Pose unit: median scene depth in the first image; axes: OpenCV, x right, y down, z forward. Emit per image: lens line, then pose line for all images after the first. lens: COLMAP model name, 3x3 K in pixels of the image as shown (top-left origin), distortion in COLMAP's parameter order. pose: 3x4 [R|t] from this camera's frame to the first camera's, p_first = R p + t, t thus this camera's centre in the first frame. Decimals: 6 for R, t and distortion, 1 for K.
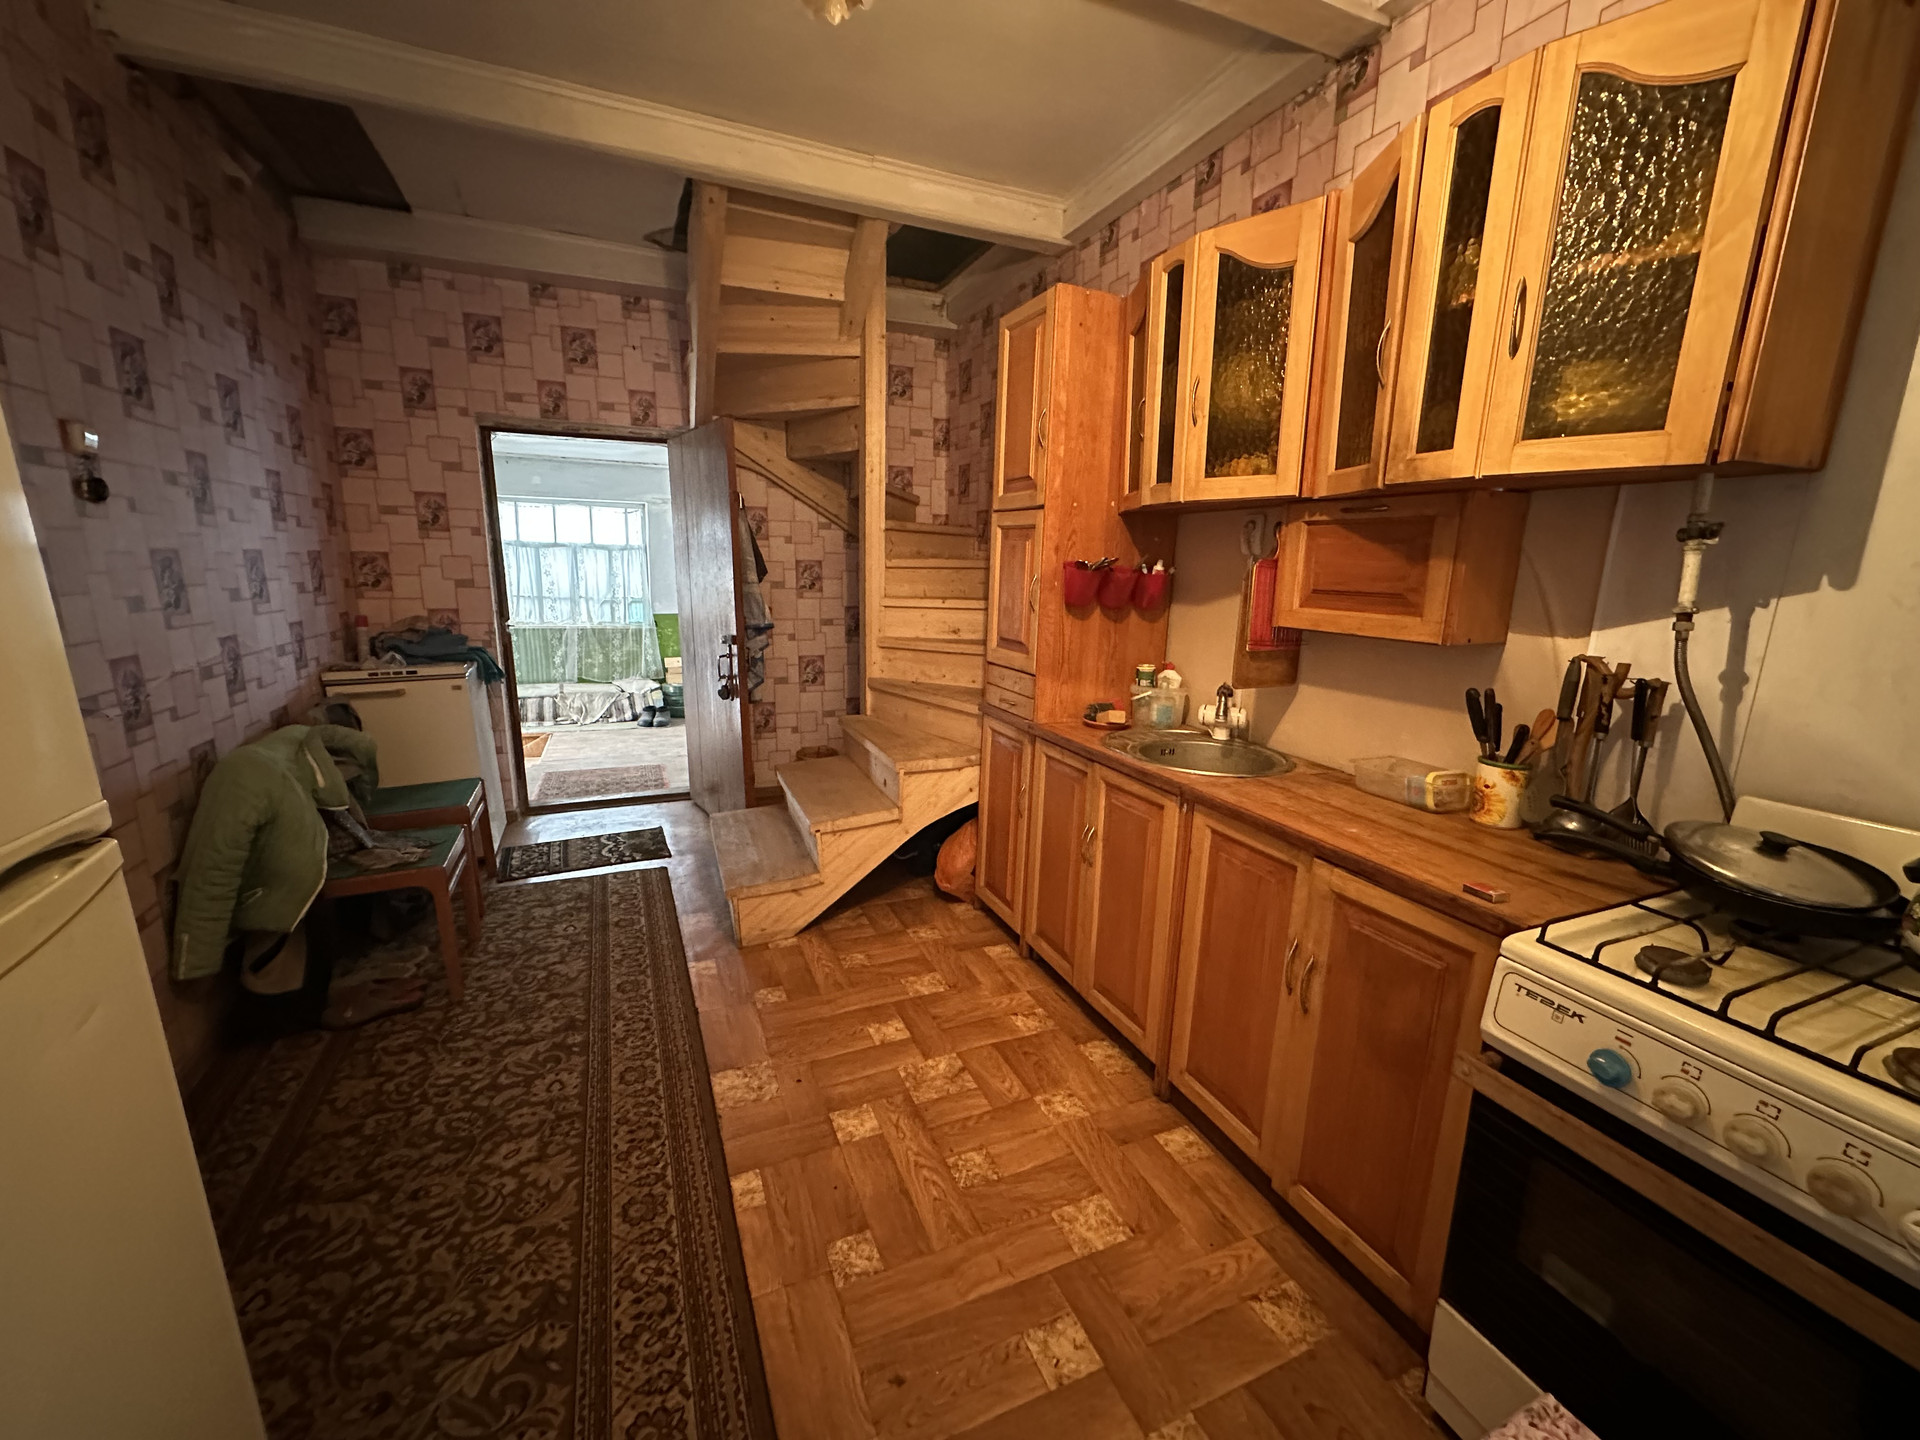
lens RADIAL K [[759.0, 0, 948.1], [0, 759.0, 707.9], [0, 0, 1]] dist [0.010307, -0.000205]
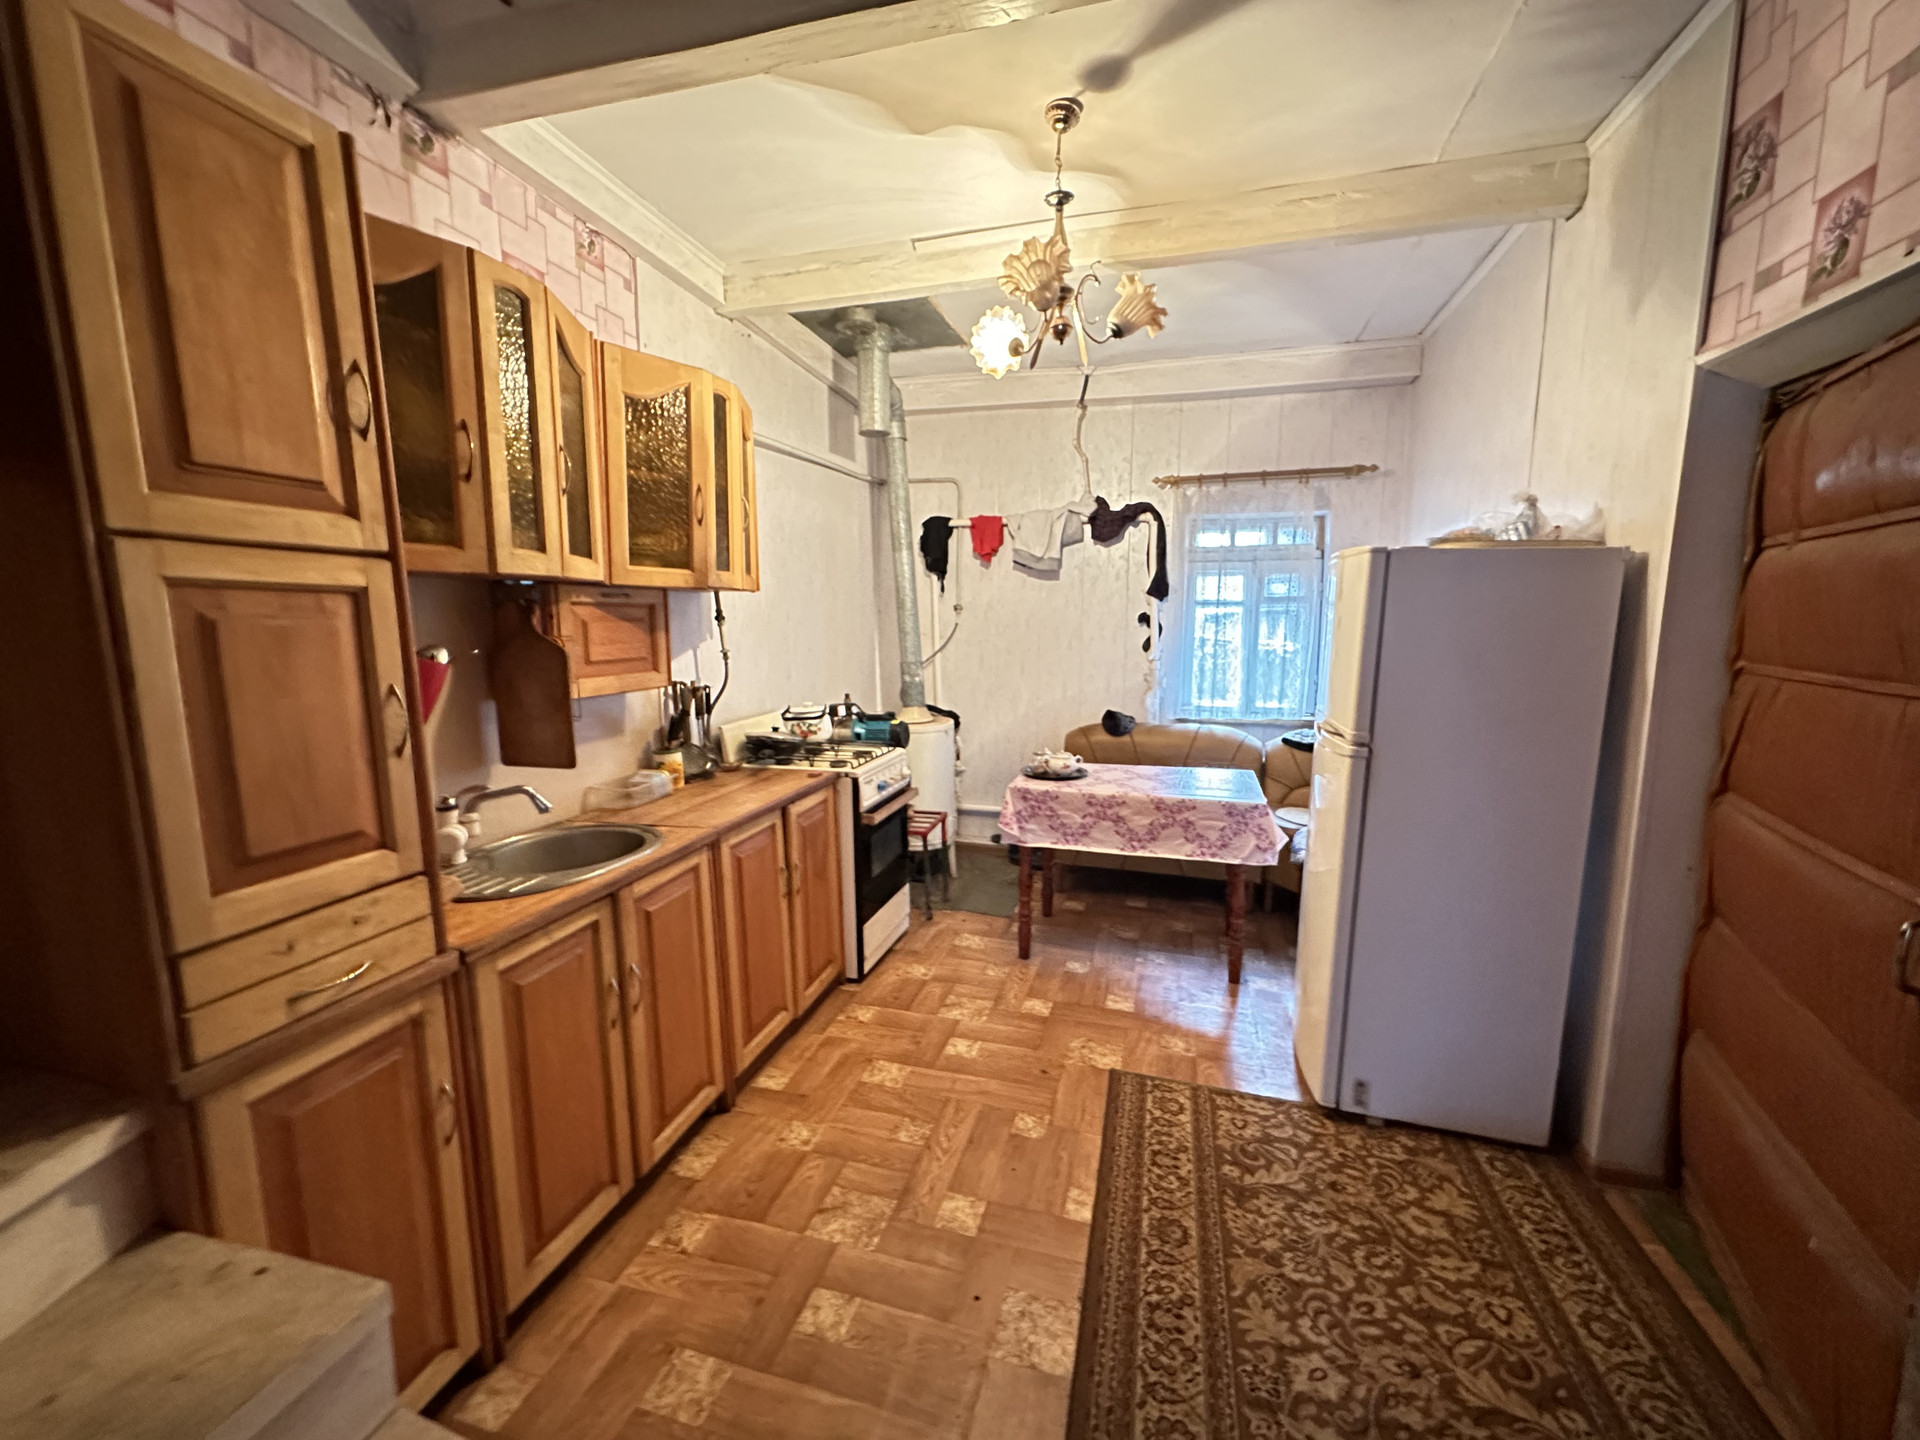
lens RADIAL K [[759.0, 0, 964.2], [0, 759.0, 717.7], [0, 0, 1]] dist [0.010307, -0.000205]
pose [[-0.782595, -0.095552, 0.615155, -0.667653], [0.112316, 0.950263, 0.290492, -0.345685], [-0.612316, 0.296429, -0.732939, 1.526078]]
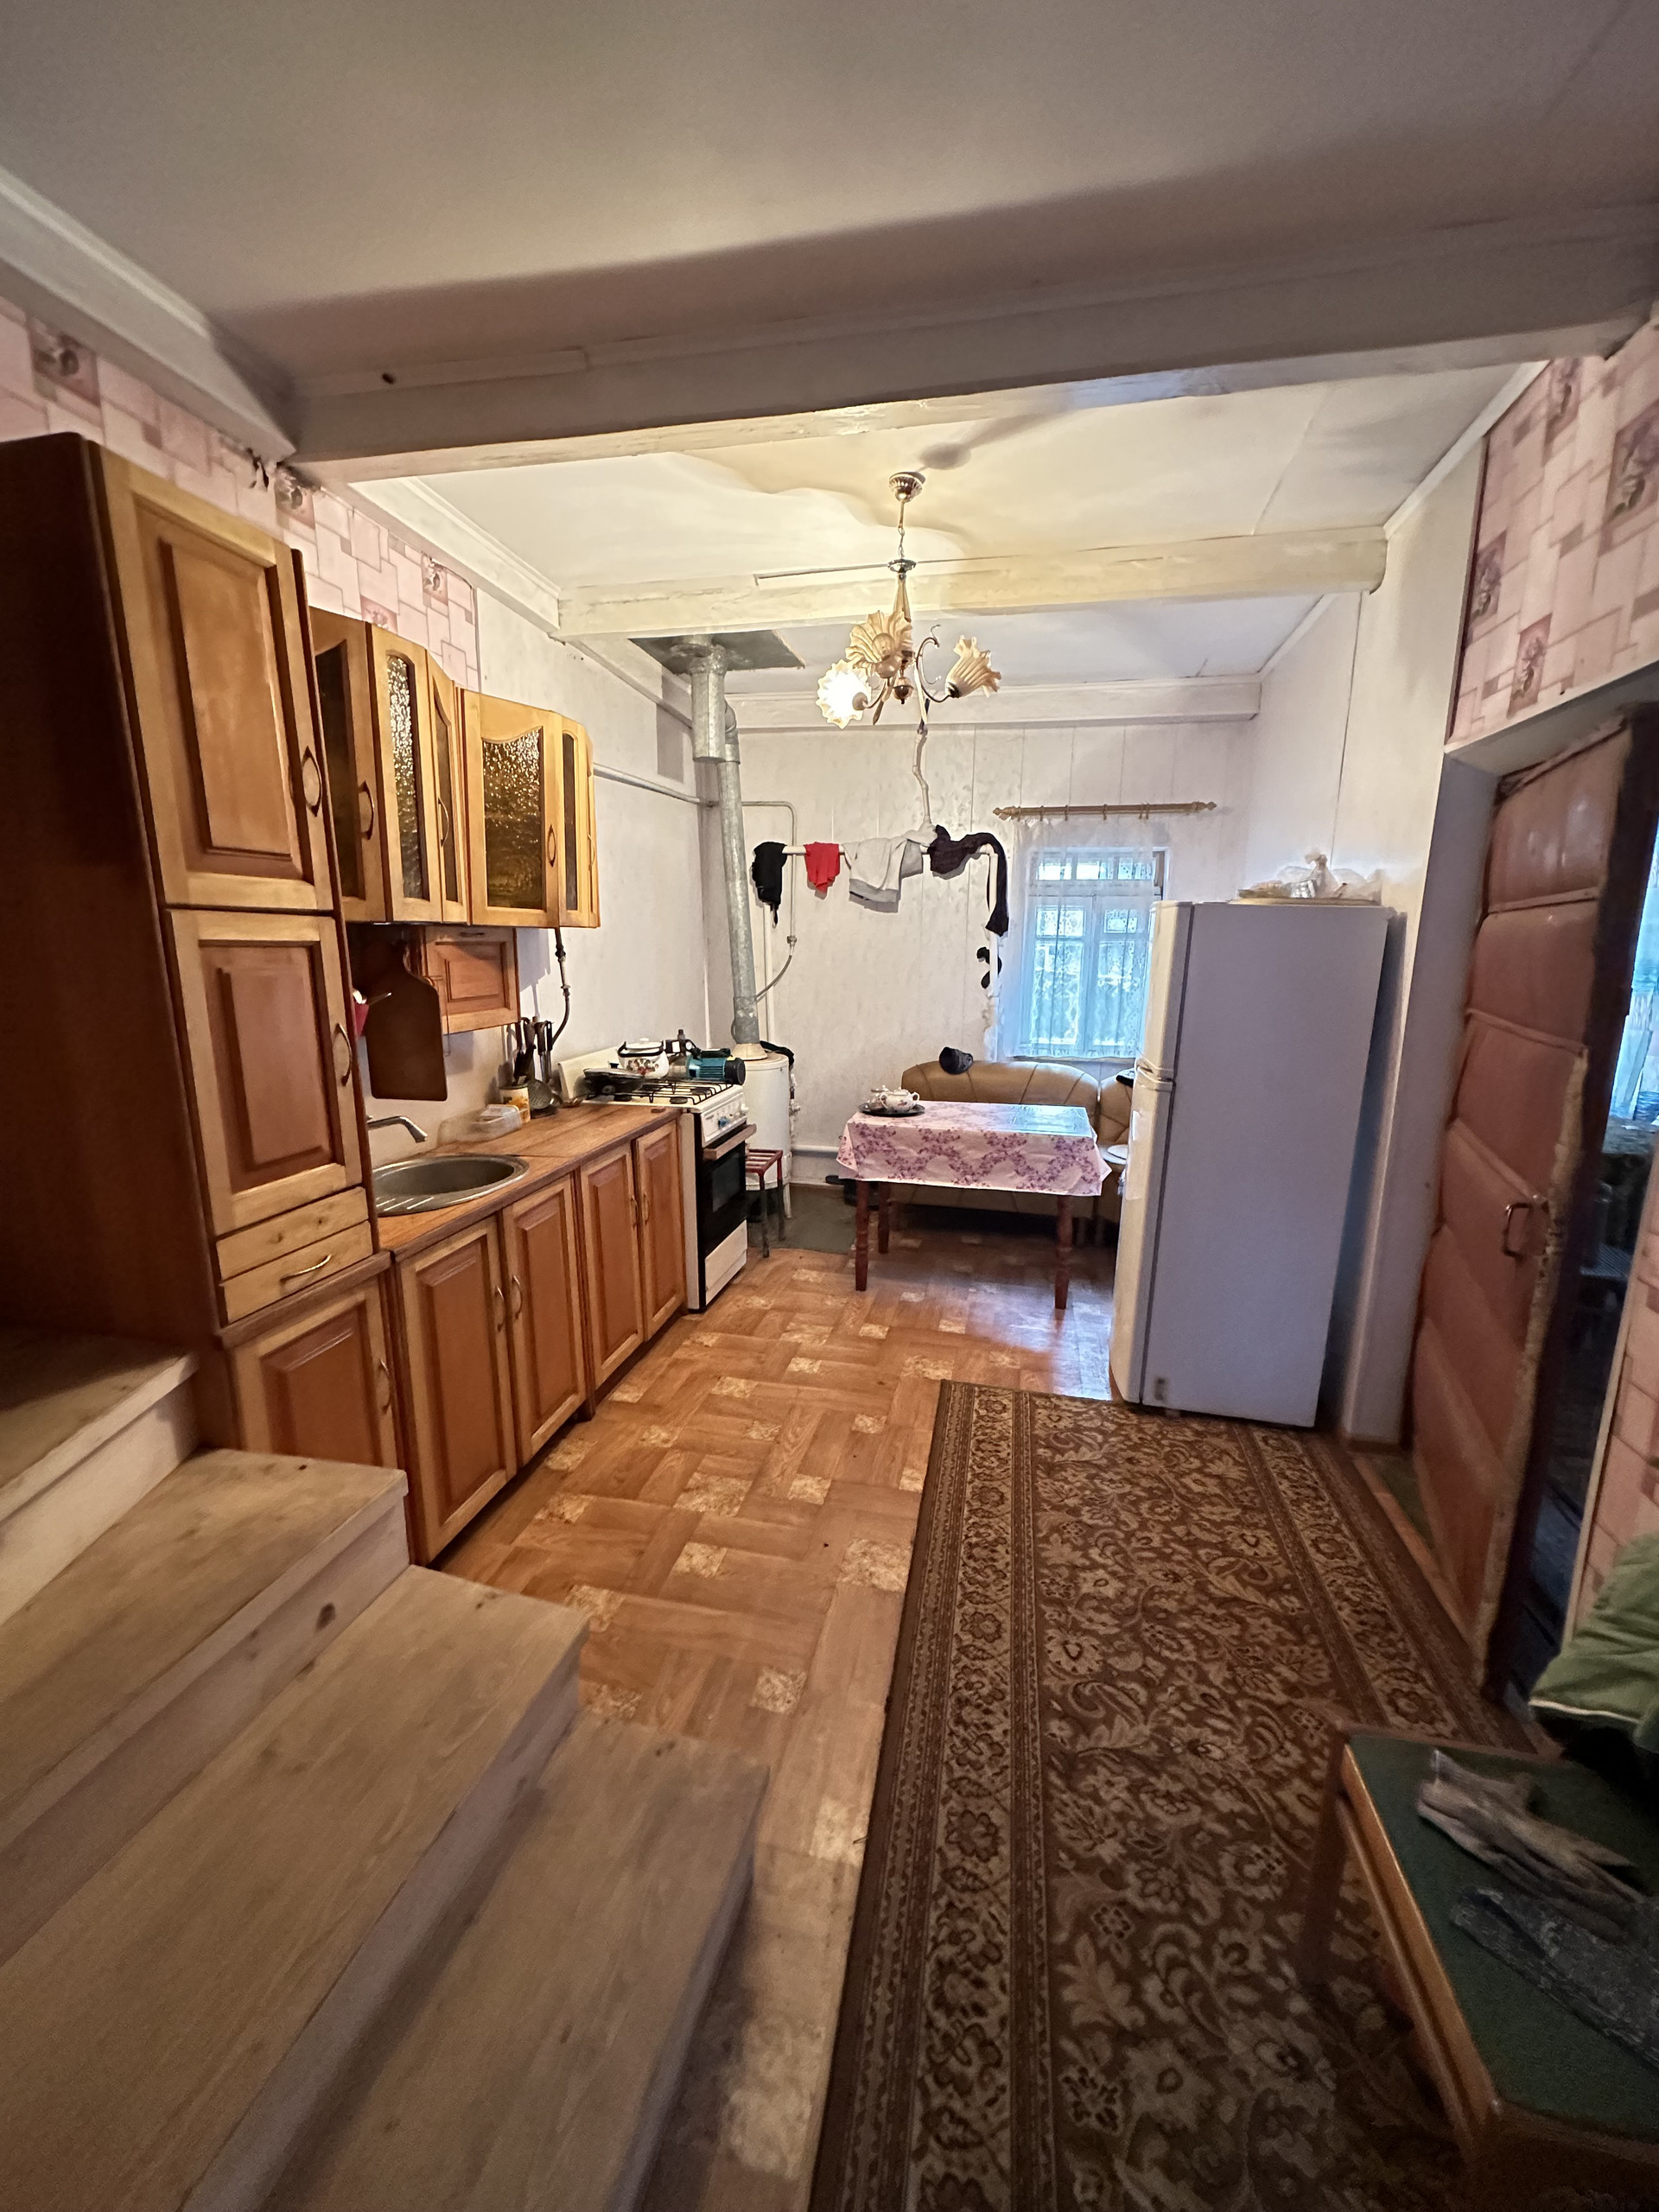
lens RADIAL K [[874.4, 0, 836.7], [0, 874.4, 1105.3], [0, 0, 1]] dist [0.010307, -0.000205]
pose [[-0.817456, -0.130834, 0.560936, -0.803930], [0.091379, 0.932069, 0.350566, -0.428585], [-0.568697, 0.337830, -0.749970, 1.751943]]
